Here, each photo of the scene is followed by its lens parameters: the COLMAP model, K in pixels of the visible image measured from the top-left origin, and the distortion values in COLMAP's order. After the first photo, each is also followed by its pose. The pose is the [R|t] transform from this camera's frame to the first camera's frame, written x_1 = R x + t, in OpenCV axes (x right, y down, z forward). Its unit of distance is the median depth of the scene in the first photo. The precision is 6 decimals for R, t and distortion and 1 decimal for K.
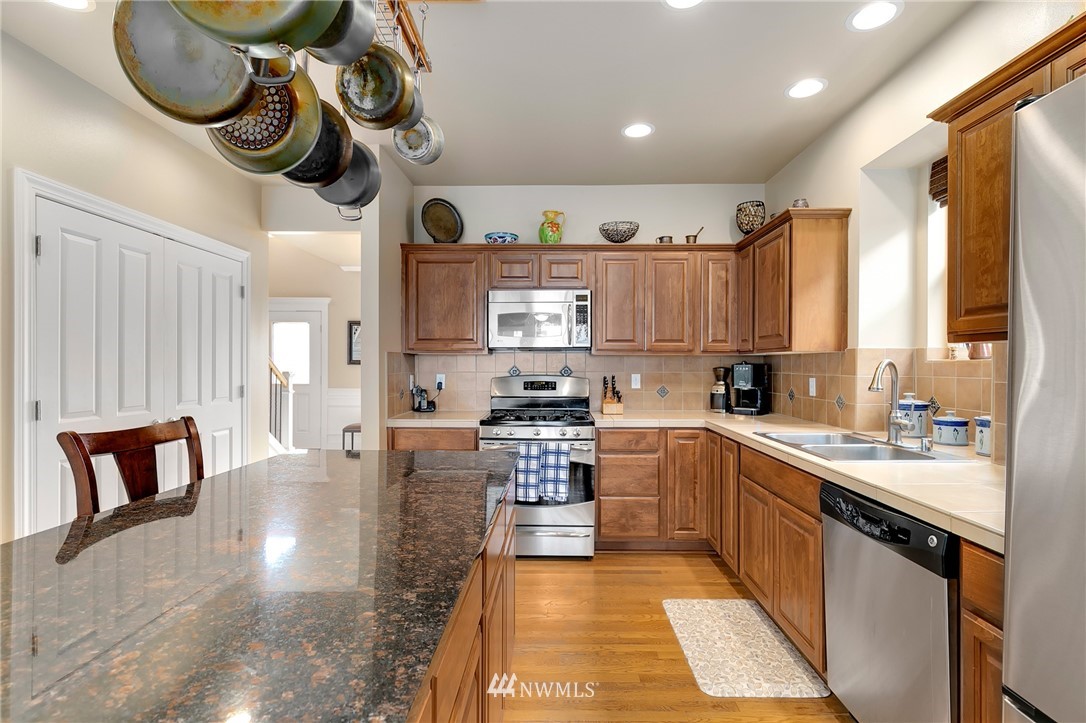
lens RADIAL K [[512.1, 0, 553.9], [0, 512.1, 363.4], [0, 0, 1]] dist [-0.002077, 0.000852]
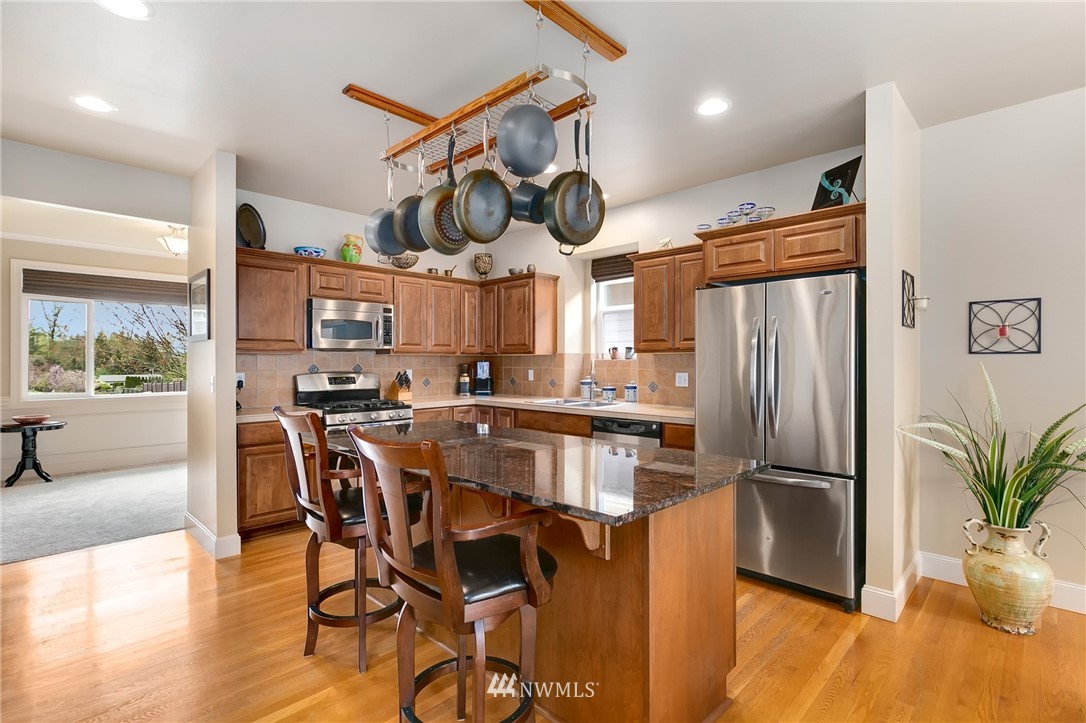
lens RADIAL K [[512.1, 0, 545.0], [0, 512.1, 362.1], [0, 0, 1]] dist [-0.002077, 0.000852]
pose [[0.684413, -0.004516, 0.729081, -0.606441], [0.002365, 0.999989, 0.003974, -0.003318], [-0.729091, -0.000996, 0.684416, -0.163263]]
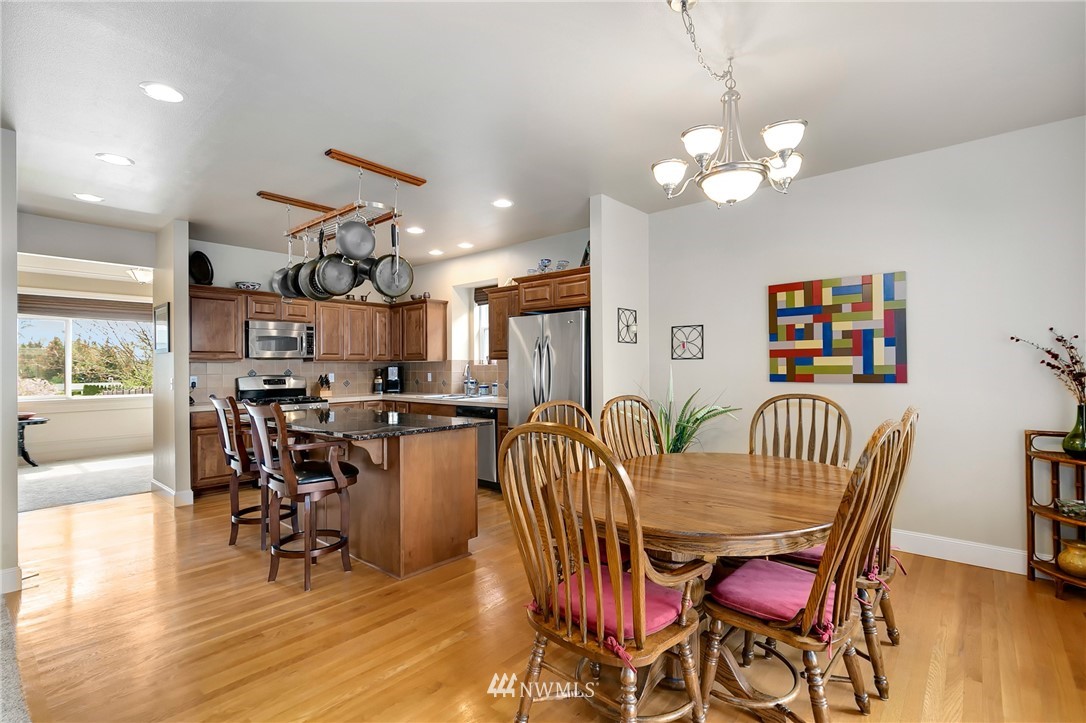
lens RADIAL K [[512.1, 0, 548.4], [0, 512.1, 366.3], [0, 0, 1]] dist [-0.002077, 0.000852]
pose [[0.644241, -0.006439, 0.764796, -0.726890], [0.008246, 0.999965, 0.001474, 0.000615], [-0.764778, 0.005357, 0.644271, -0.685580]]
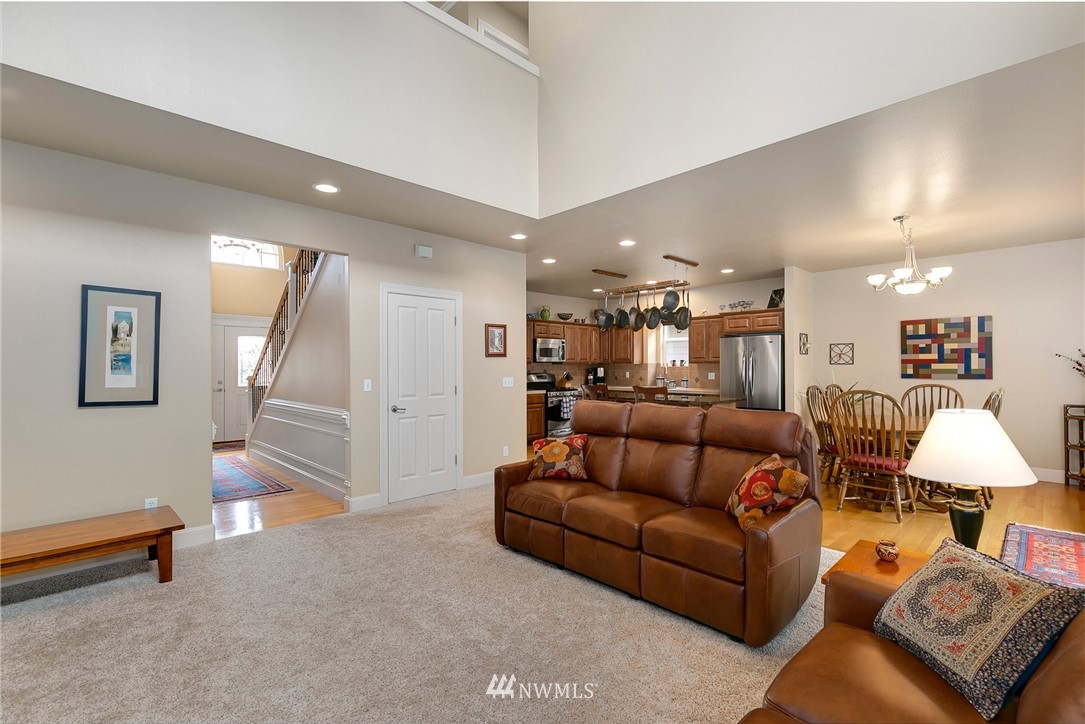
lens RADIAL K [[491.9, 0, 545.6], [0, 491.9, 364.2], [0, 0, 1]] dist [0.004255, -0.000763]
pose [[0.699754, -0.004546, 0.714369, -1.768693], [0.006667, 0.999978, -0.000167, -0.019716], [-0.714353, 0.004880, 0.699769, -0.668109]]
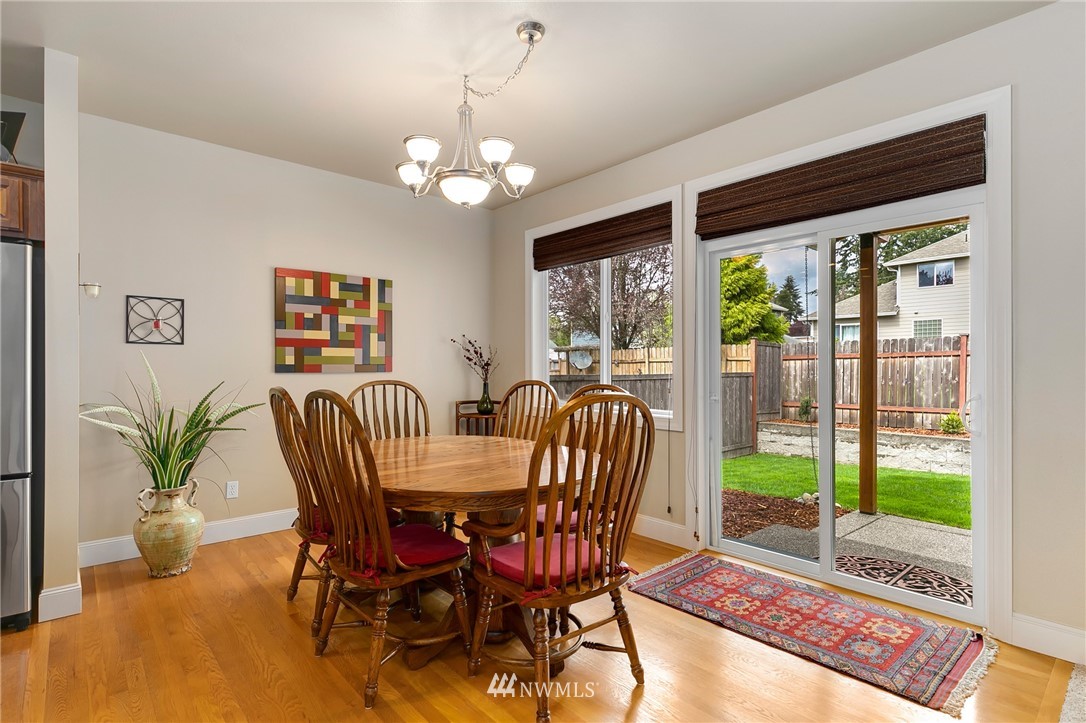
lens RADIAL K [[542.9, 0, 553.3], [0, 542.9, 367.8], [0, 0, 1]] dist [-0.001631, -0.000126]
pose [[-0.679295, -0.005892, 0.733842, -0.730816], [-0.004832, 0.999982, 0.003556, 0.024037], [-0.733850, -0.001130, -0.679311, -0.003475]]
